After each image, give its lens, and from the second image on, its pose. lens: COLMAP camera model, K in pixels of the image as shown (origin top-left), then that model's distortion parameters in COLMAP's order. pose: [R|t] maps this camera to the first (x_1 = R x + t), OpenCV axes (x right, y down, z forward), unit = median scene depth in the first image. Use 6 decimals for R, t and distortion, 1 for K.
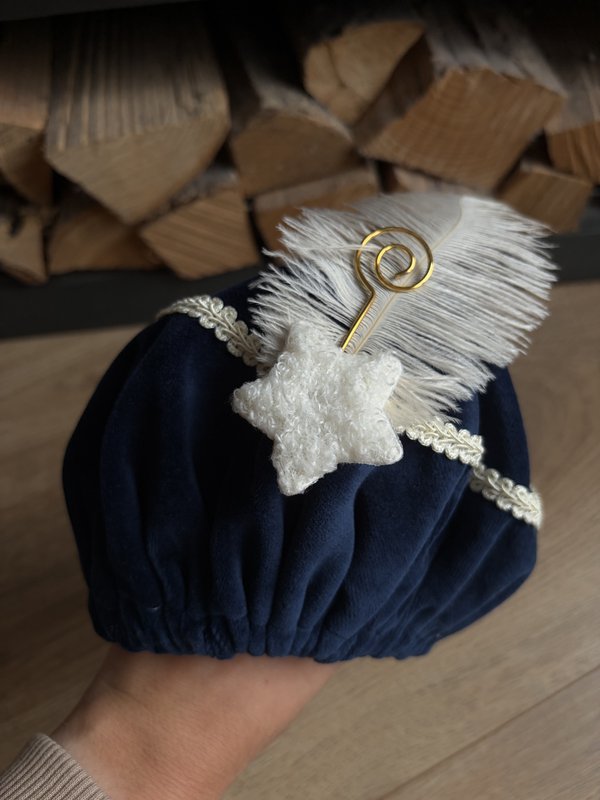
lens RADIAL K [[637.1, 0, 309.1], [0, 637.1, 401.5], [0, 0, 1]] dist [0.021780, -0.055750]
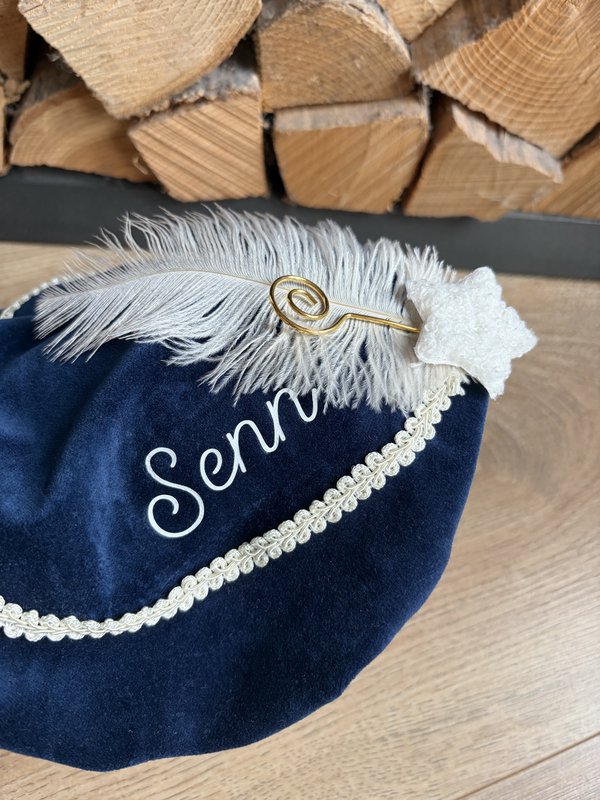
lens RADIAL K [[637.1, 0, 297.0], [0, 637.1, 405.0], [0, 0, 1]] dist [0.021780, -0.055750]
pose [[0.986418, 0.158023, 0.044813, -0.039793], [-0.161003, 0.984226, 0.073326, -0.021042], [-0.032519, -0.079545, 0.996301, 0.181838]]
